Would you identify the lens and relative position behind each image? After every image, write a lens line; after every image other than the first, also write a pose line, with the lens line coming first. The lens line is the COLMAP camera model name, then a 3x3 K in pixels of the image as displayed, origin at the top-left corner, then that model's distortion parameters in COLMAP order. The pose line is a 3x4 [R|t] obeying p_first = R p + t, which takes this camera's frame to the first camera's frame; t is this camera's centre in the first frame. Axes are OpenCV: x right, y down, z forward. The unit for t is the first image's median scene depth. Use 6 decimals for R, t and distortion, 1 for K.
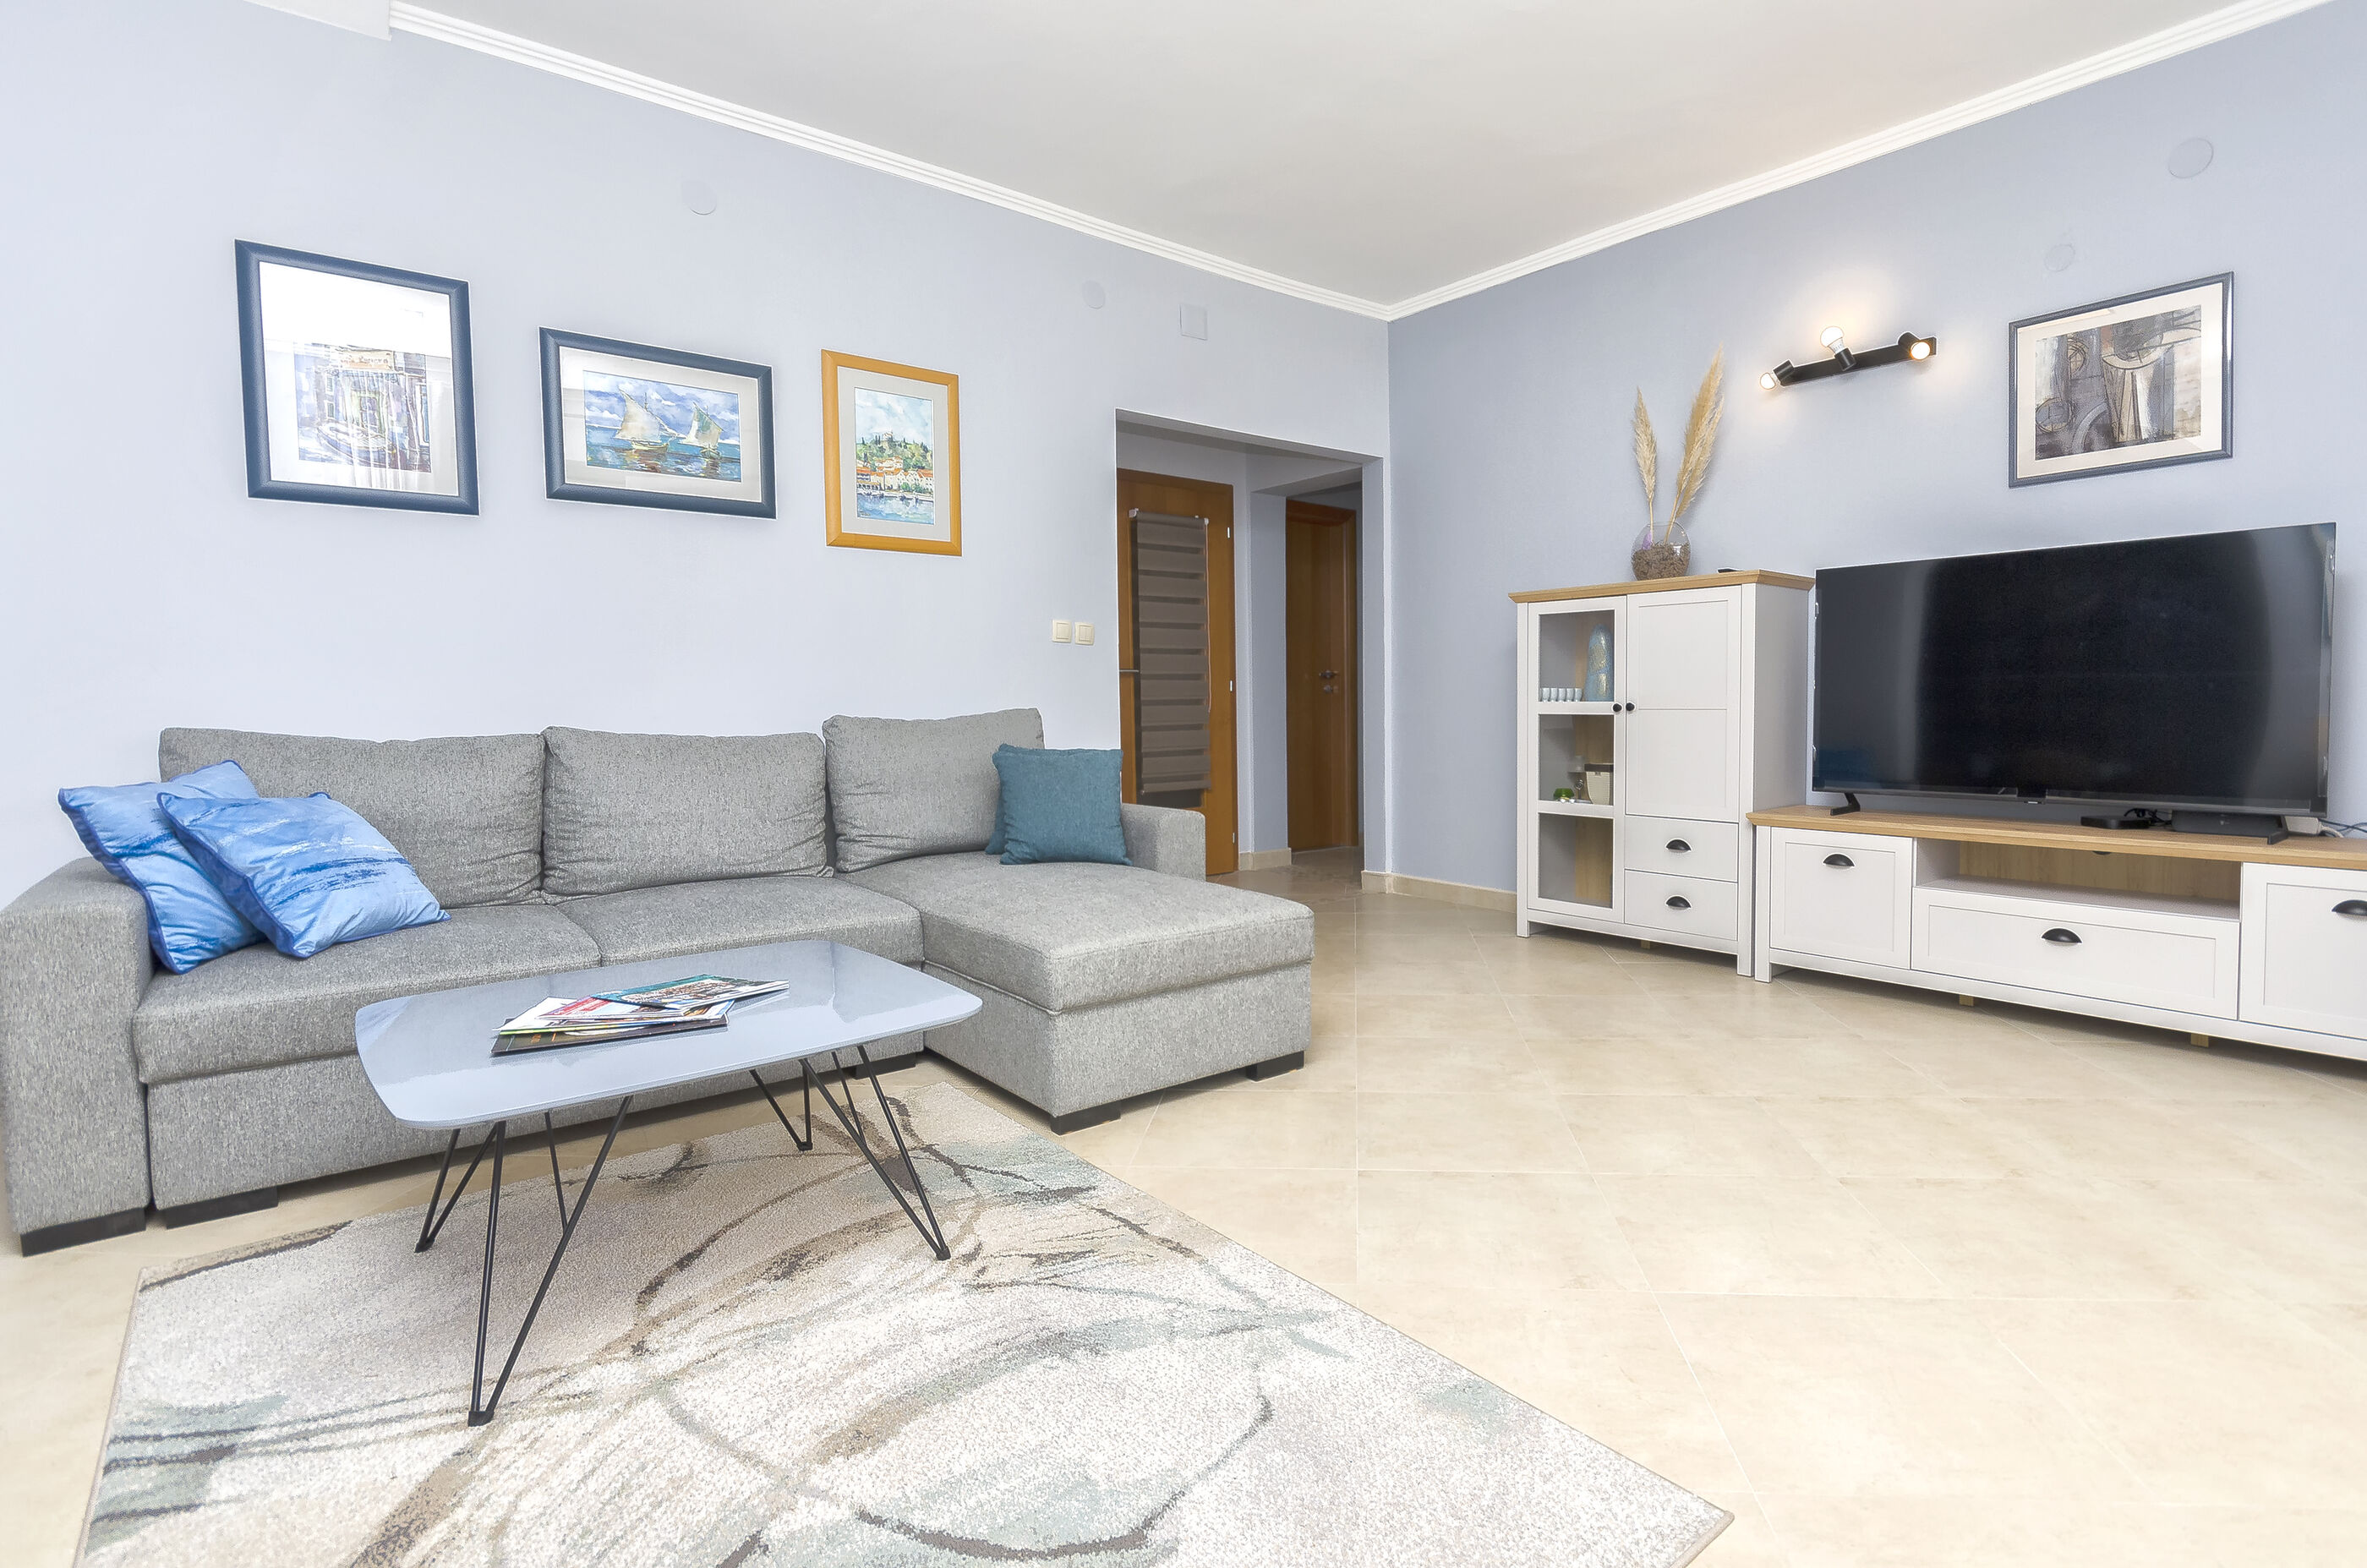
lens RADIAL K [[1150.2, 0, 1322.0], [0, 1150.2, 842.0], [0, 0, 1]] dist [0.009259, -0.007258]
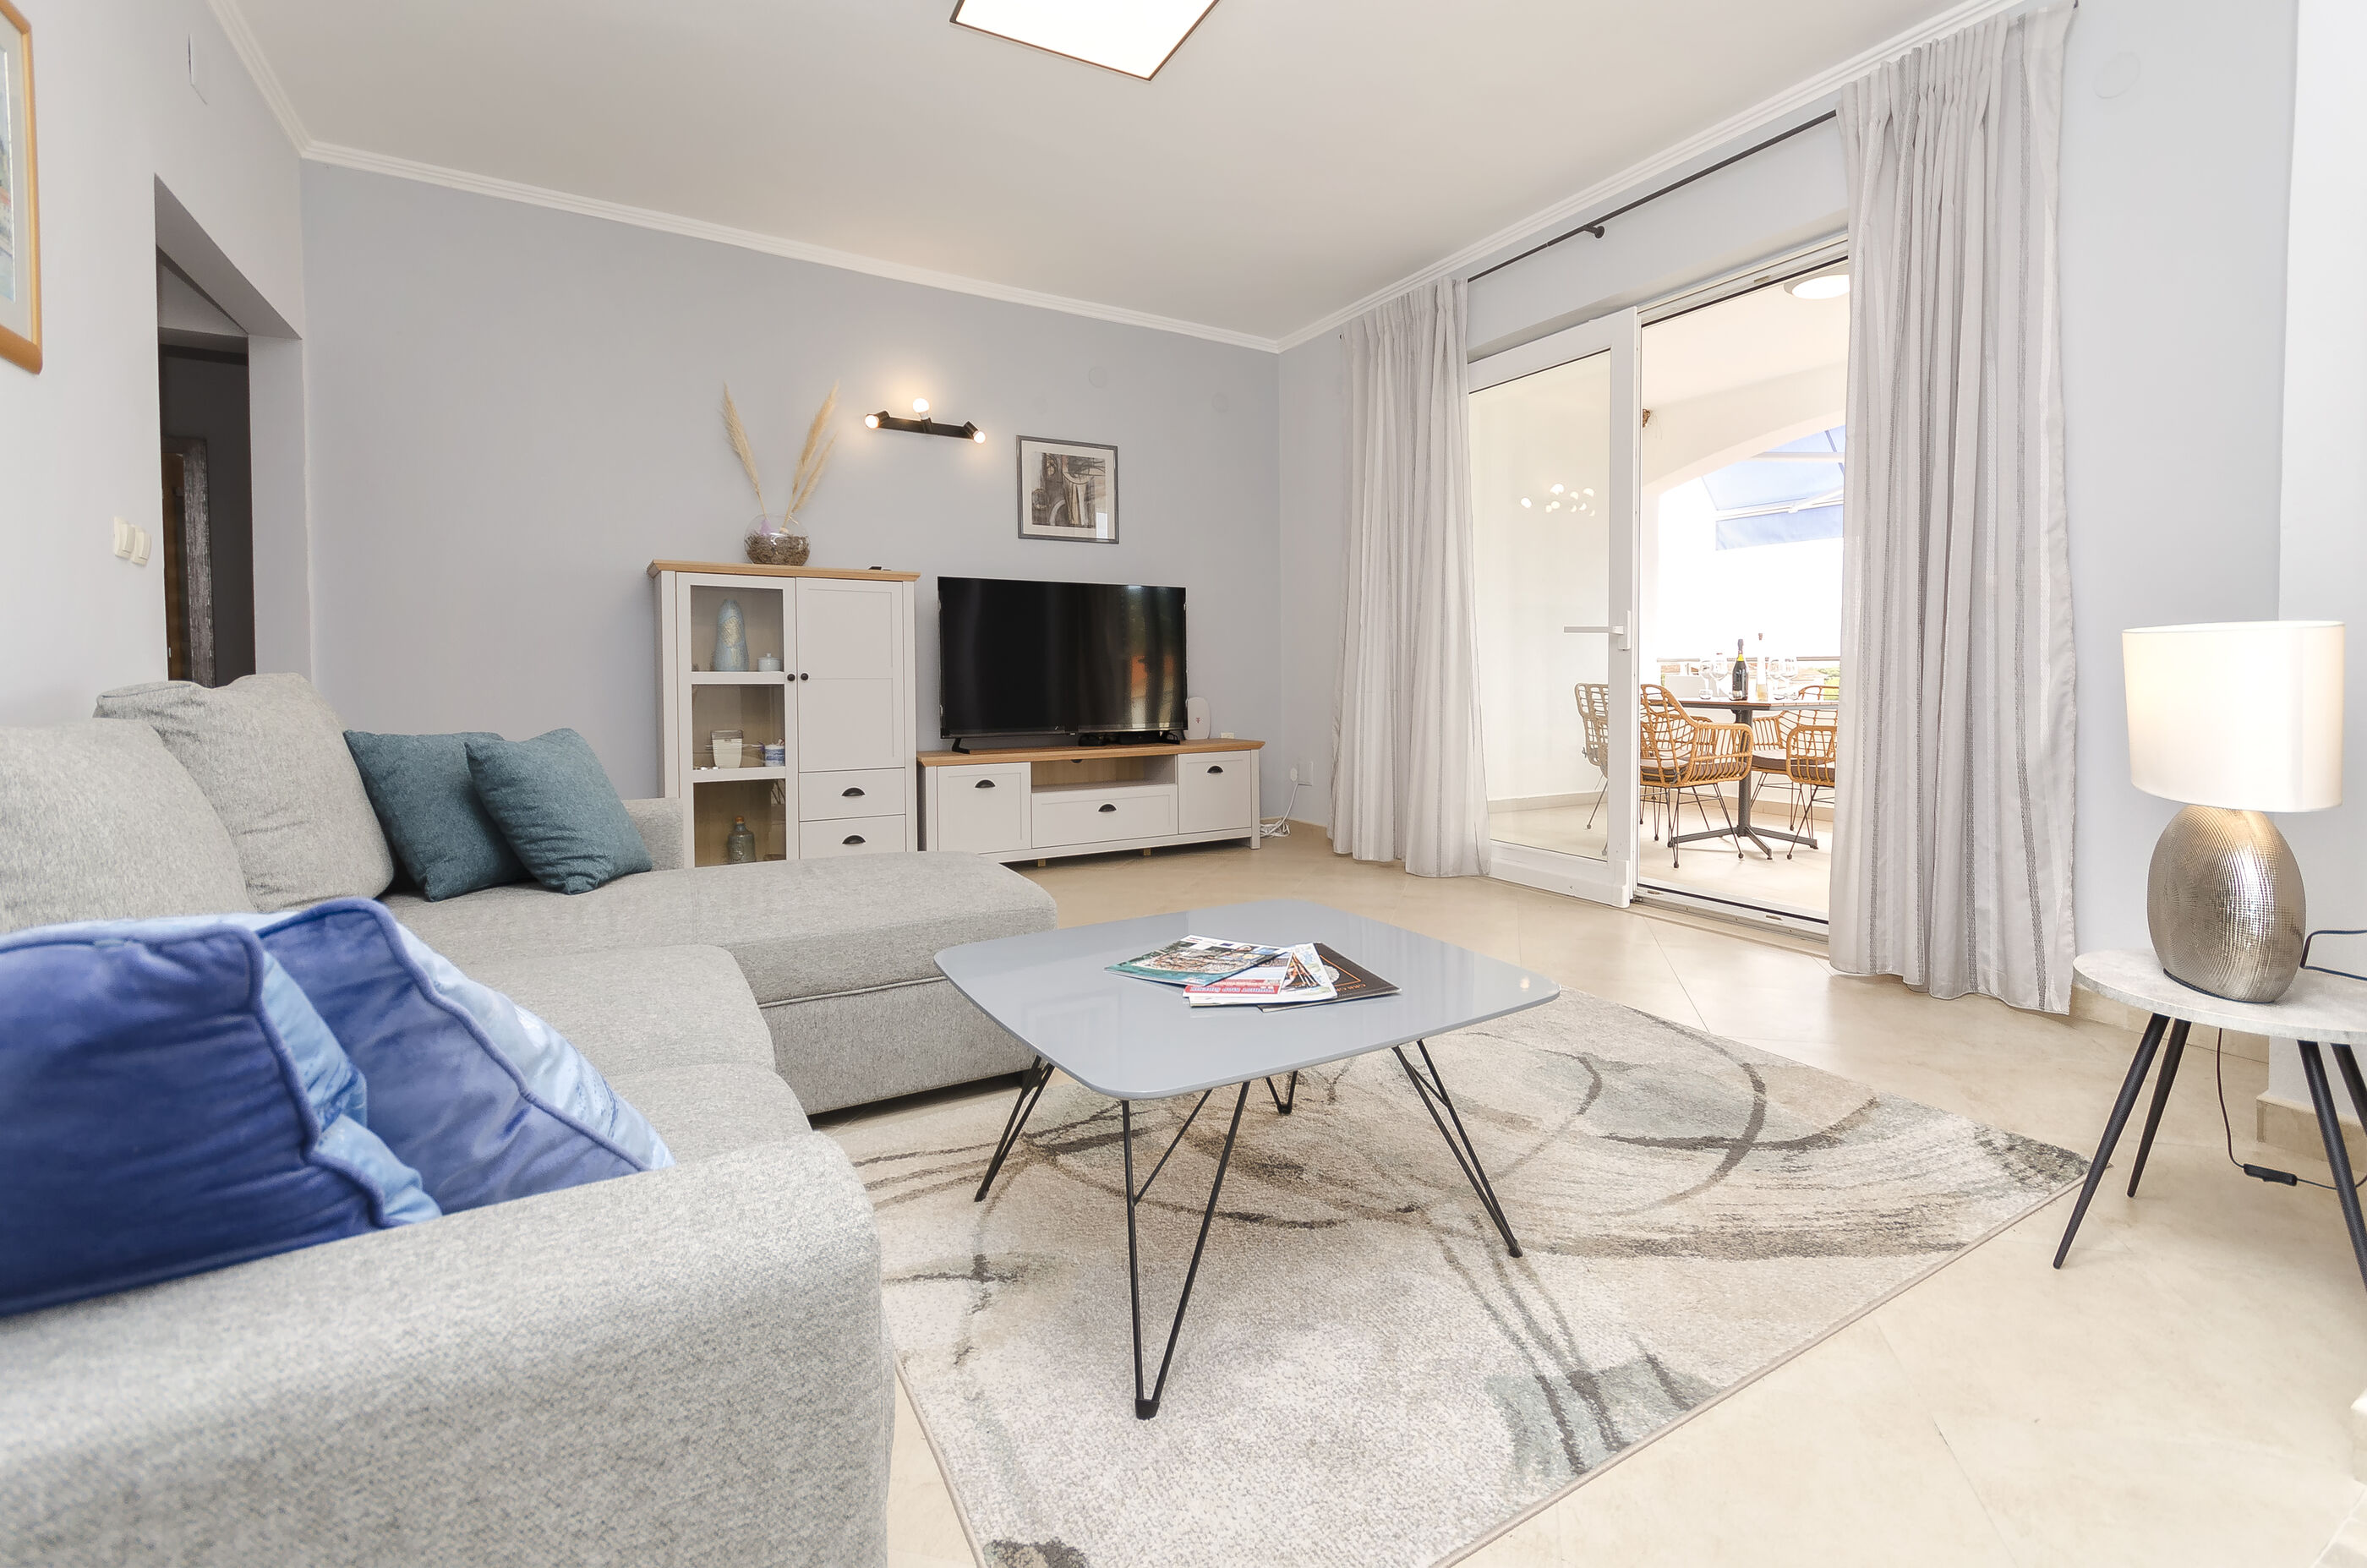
lens RADIAL K [[1044.2, 0, 1258.9], [0, 1044.2, 815.7], [0, 0, 1]] dist [0.005949, 0.000464]
pose [[0.160137, -0.125831, 0.979042, -0.833536], [0.123048, 0.986650, 0.106682, -0.044893], [-0.979395, 0.103385, 0.173482, 0.480054]]
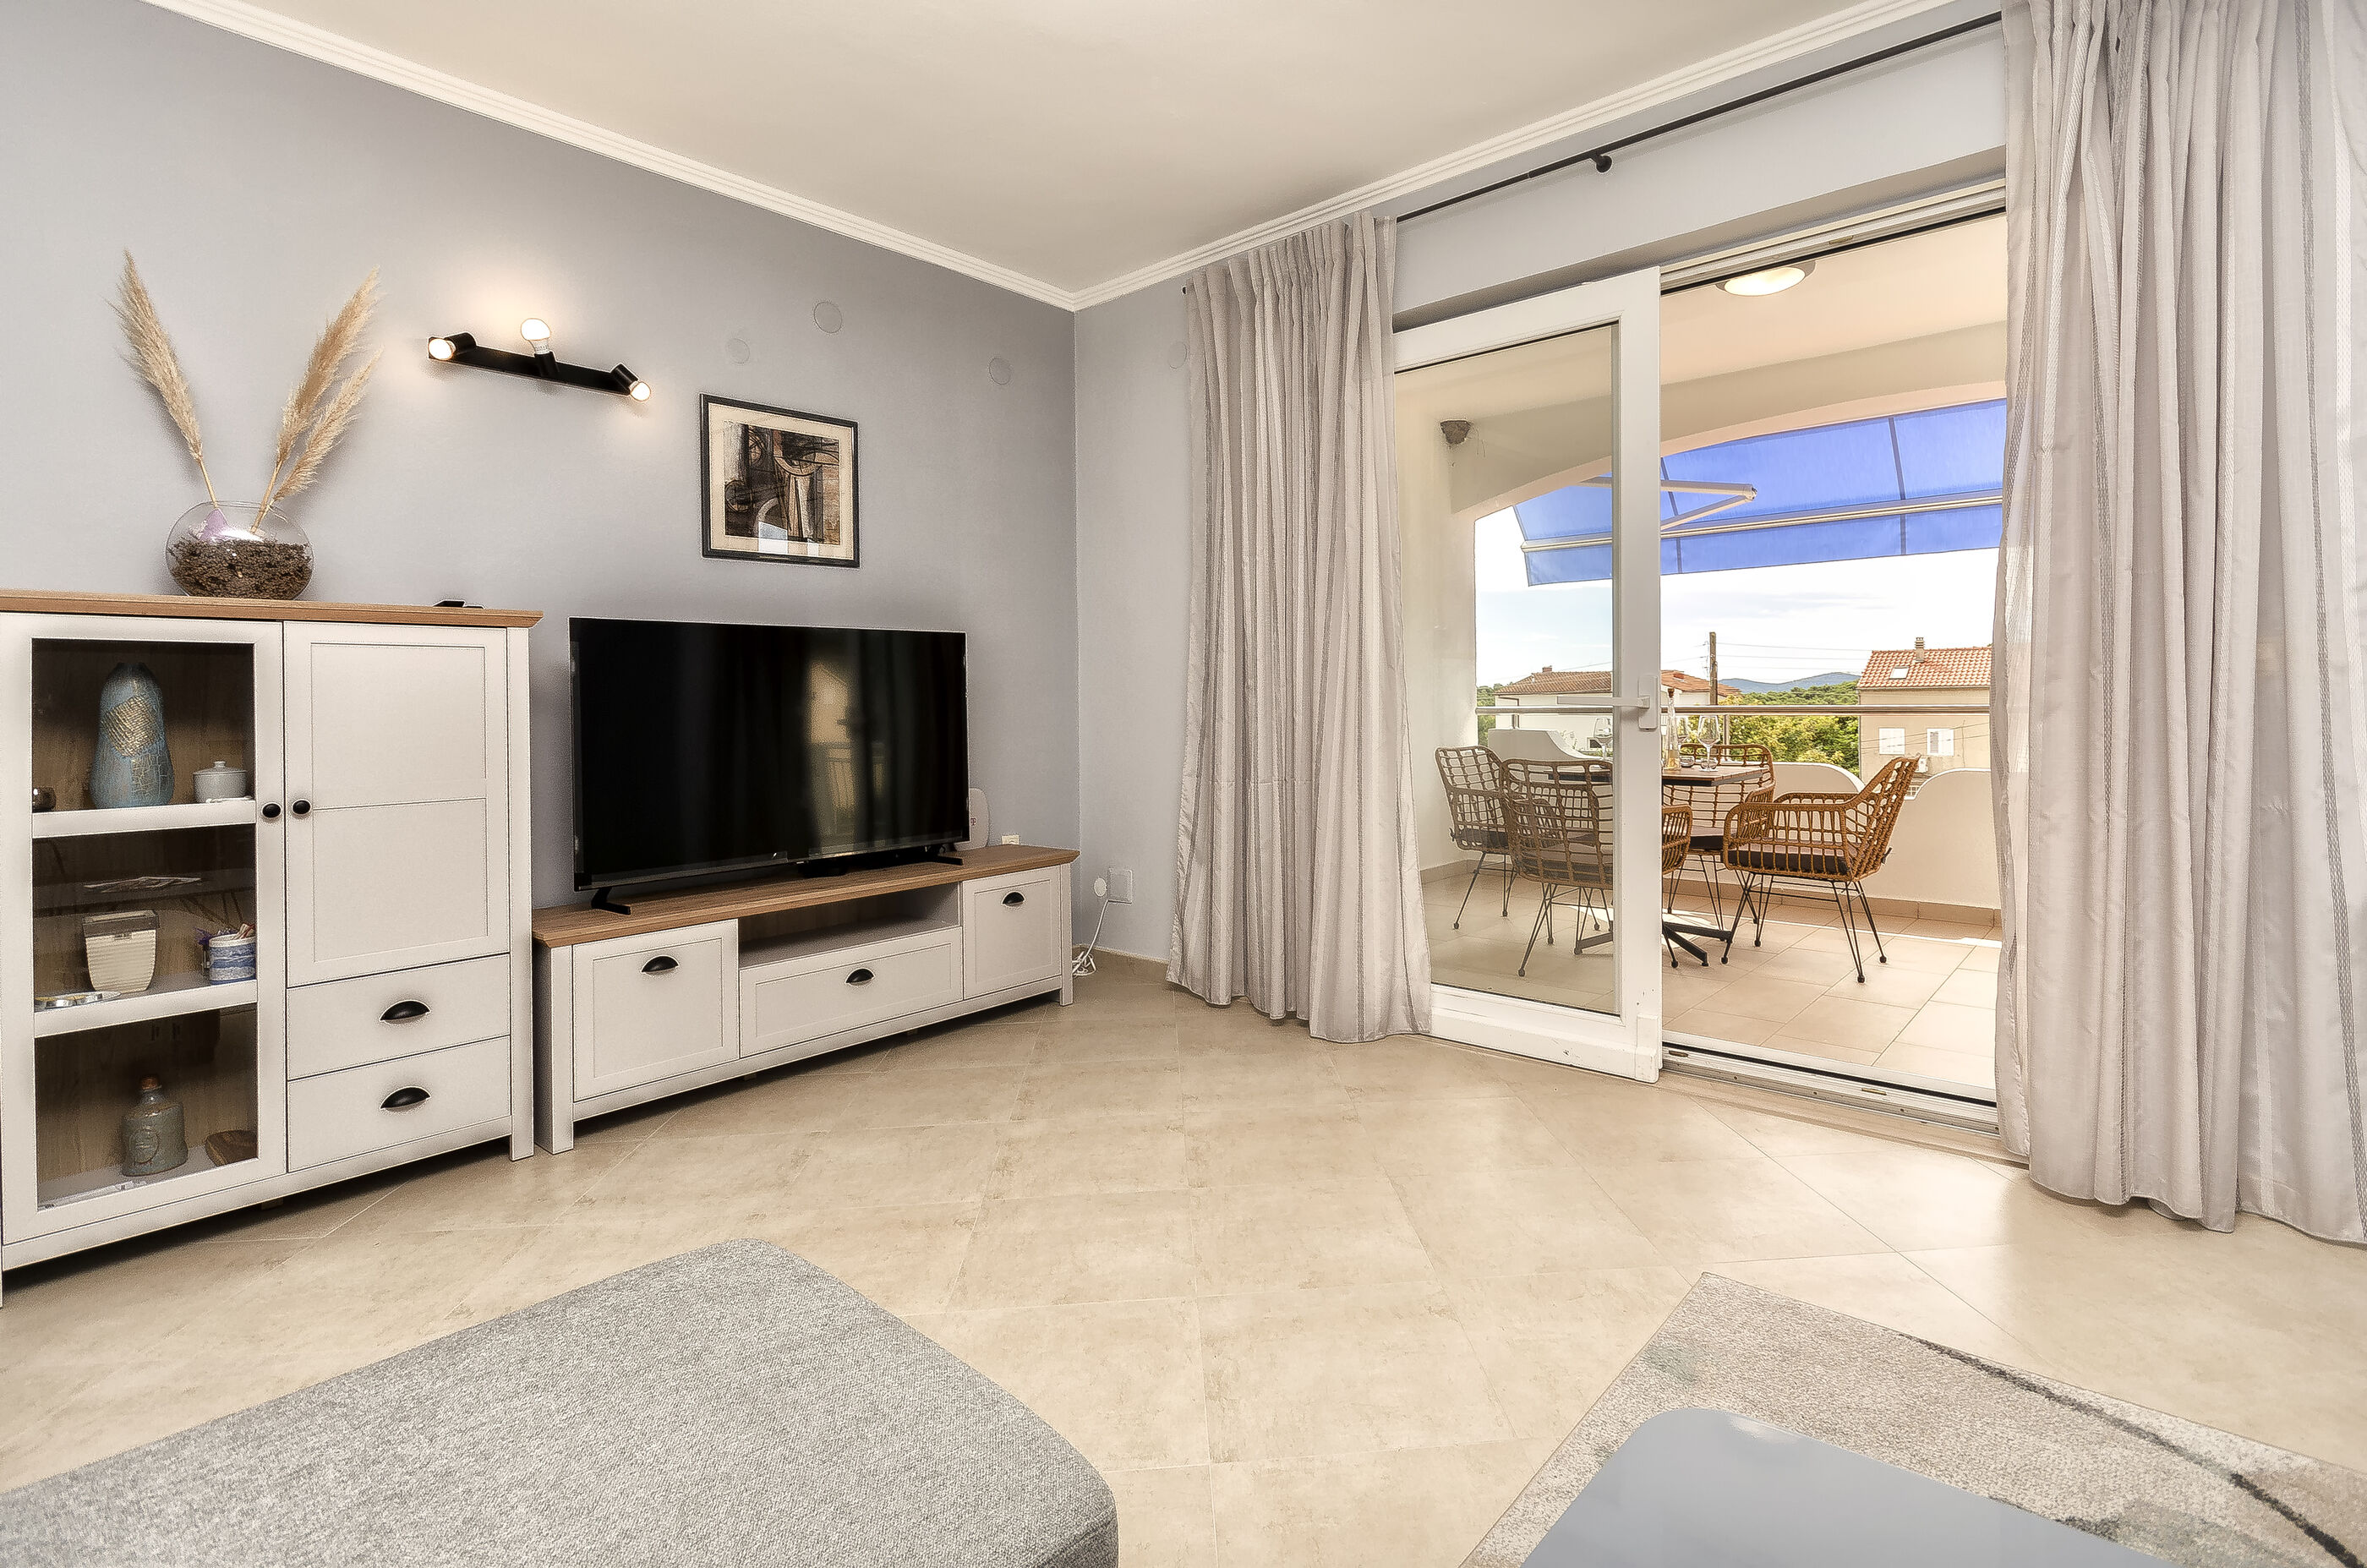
lens RADIAL K [[1150.2, 0, 1230.8], [0, 1150.2, 772.5], [0, 0, 1]] dist [0.009259, -0.007258]
pose [[-0.128172, -0.052270, 0.990374, -0.468607], [0.138628, 0.987862, 0.070078, -0.133675], [-0.982015, 0.146276, -0.119370, 0.721209]]
